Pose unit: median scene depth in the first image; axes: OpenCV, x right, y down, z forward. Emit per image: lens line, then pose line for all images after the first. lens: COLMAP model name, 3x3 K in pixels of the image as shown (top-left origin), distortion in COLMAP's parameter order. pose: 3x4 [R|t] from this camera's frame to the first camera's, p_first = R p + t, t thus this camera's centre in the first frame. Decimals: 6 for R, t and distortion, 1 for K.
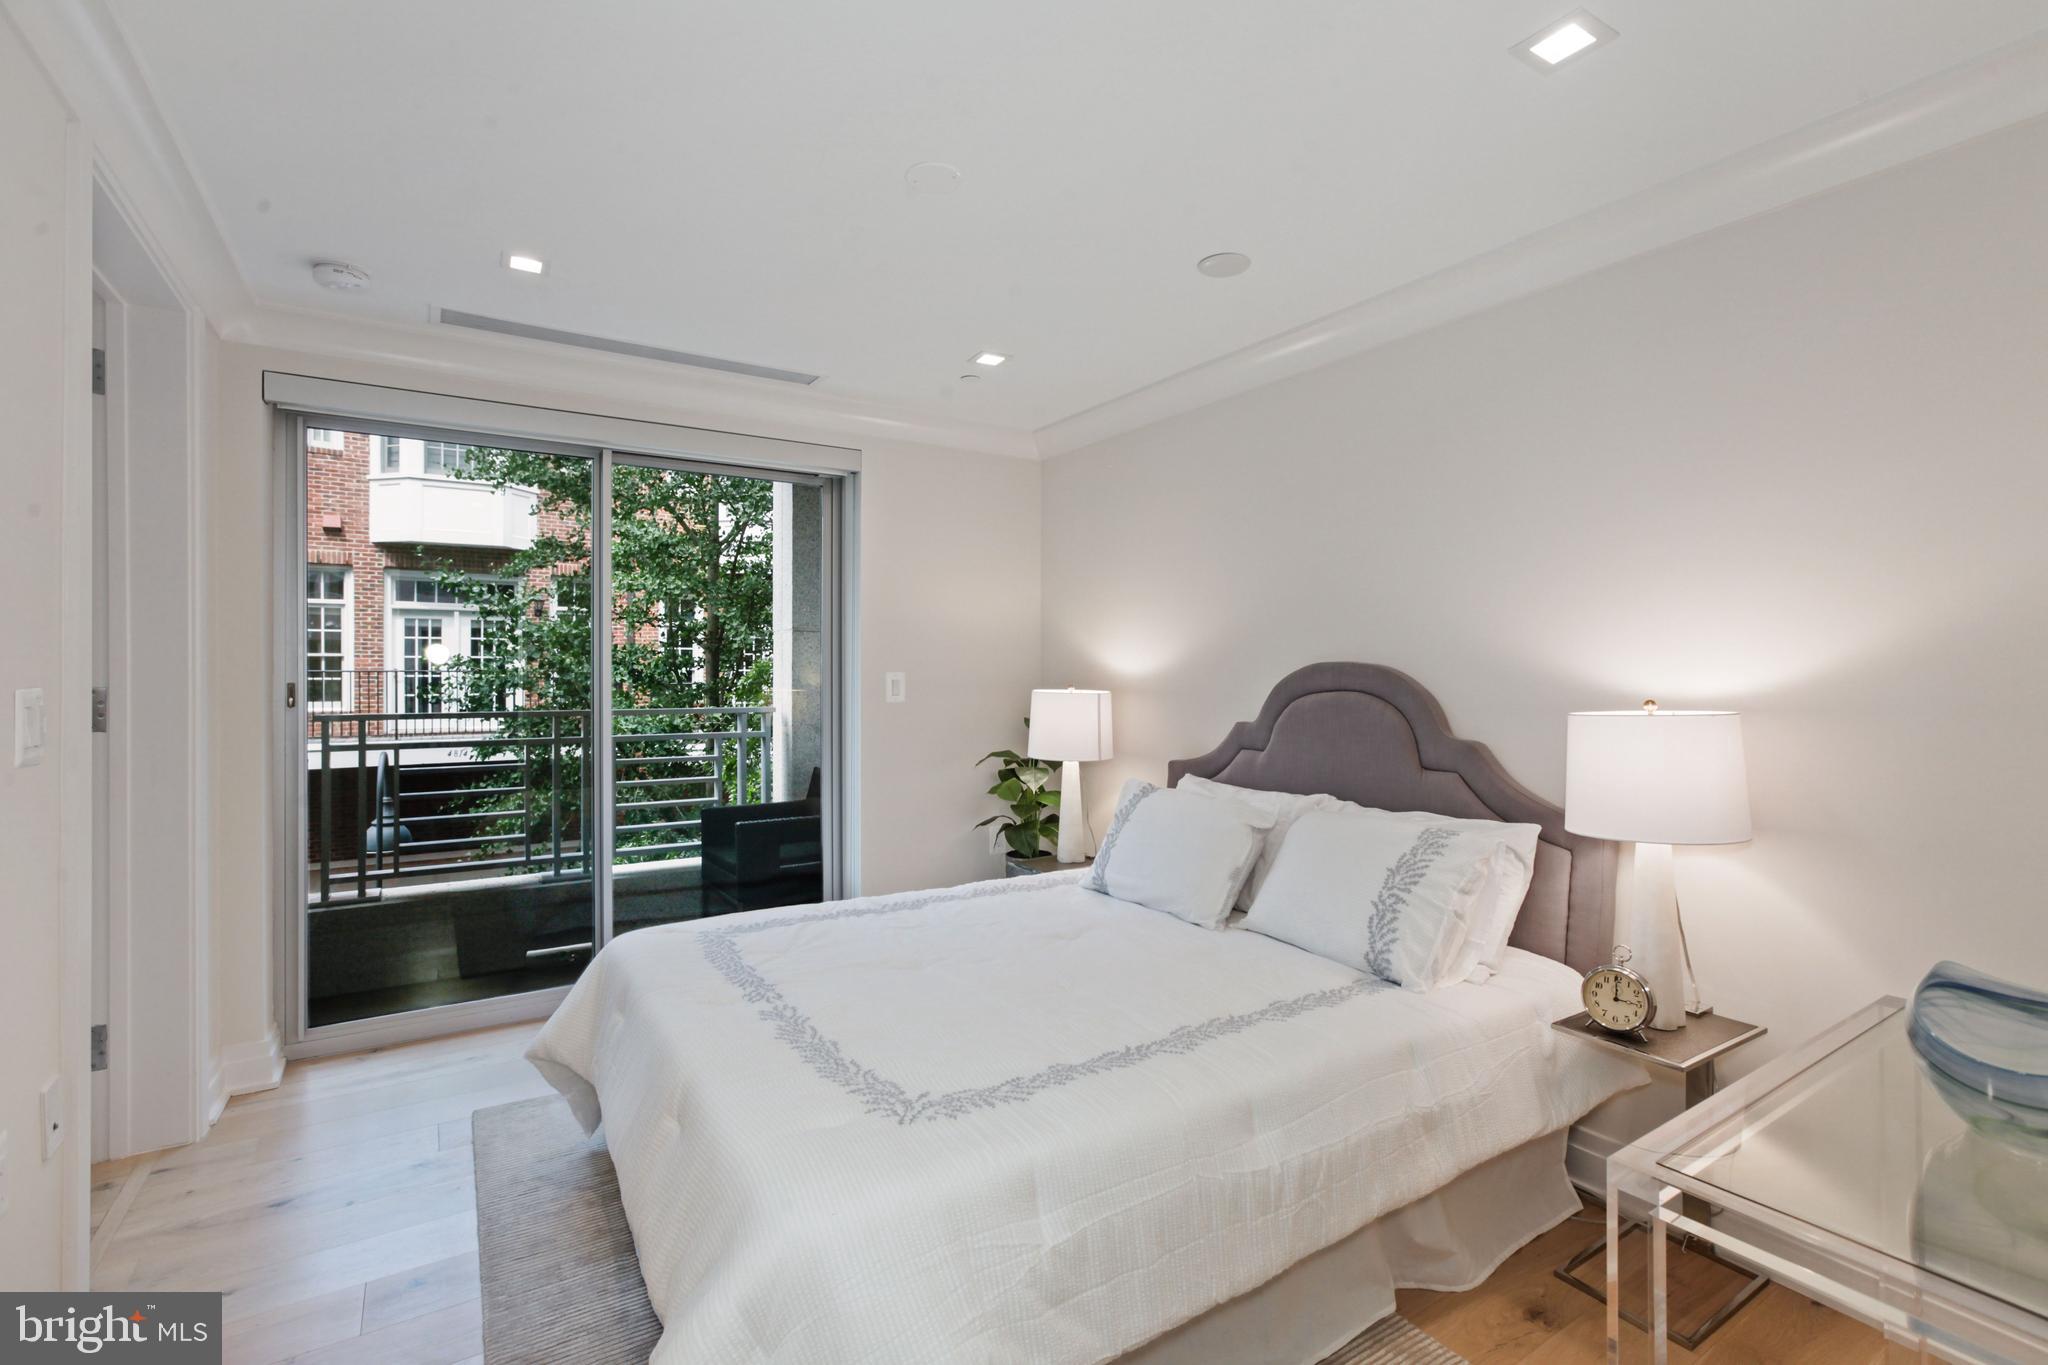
lens RADIAL K [[934.0, 0, 1021.6], [0, 934.0, 673.4], [0, 0, 1]] dist [-0.030136, 0.013104]
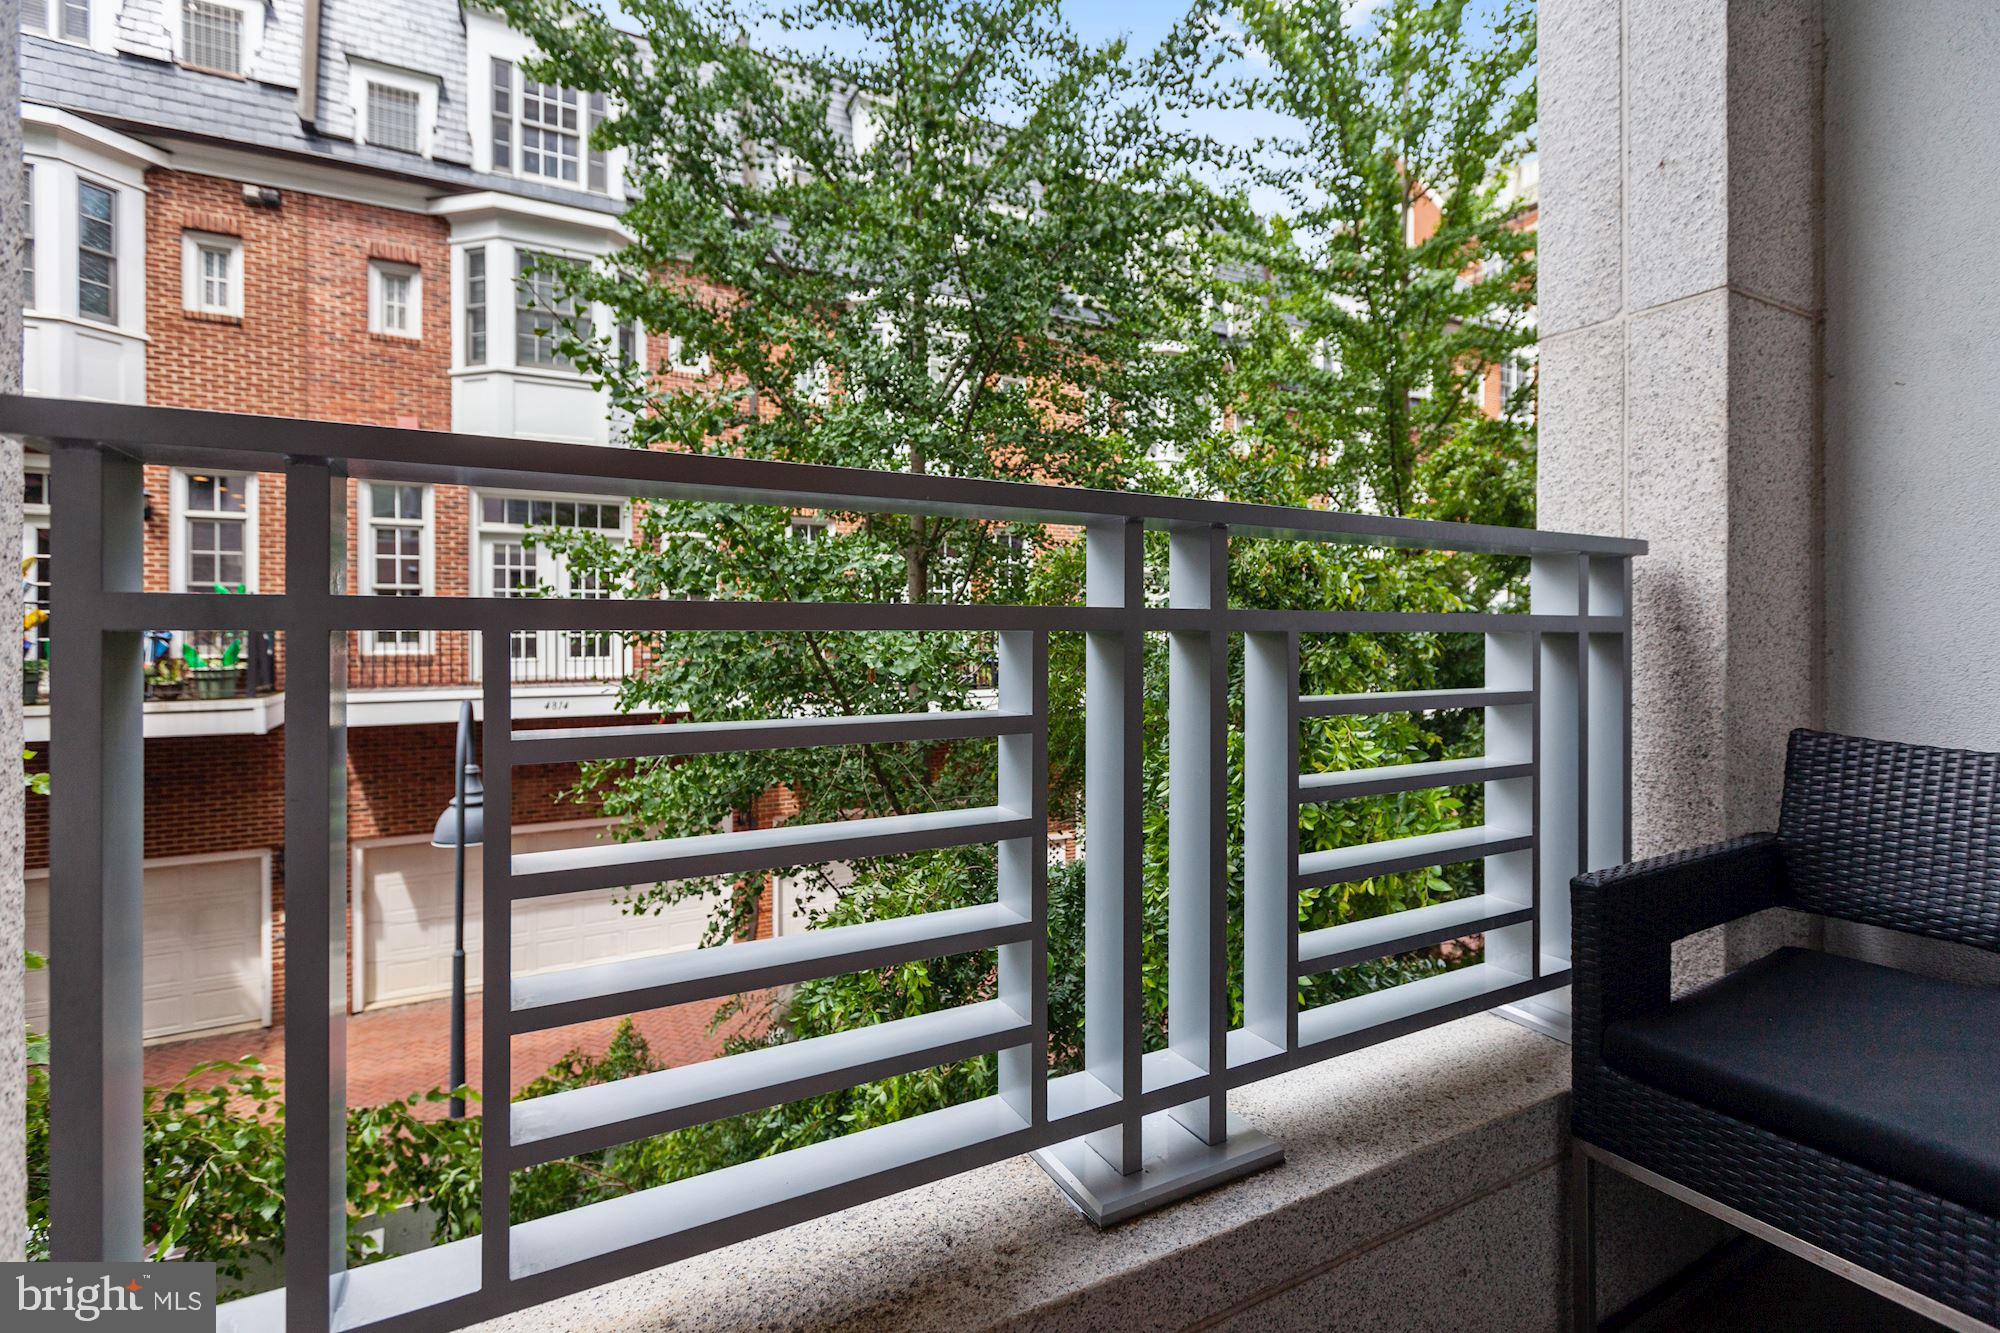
lens RADIAL K [[912.1, 0, 1018.6], [0, 912.1, 655.6], [0, 0, 1]] dist [-0.030136, 0.013104]
pose [[0.998180, 0.004519, -0.060139, -0.151061], [-0.003604, 0.999876, 0.015300, 0.027546], [0.060200, -0.015055, 0.998073, 0.221417]]
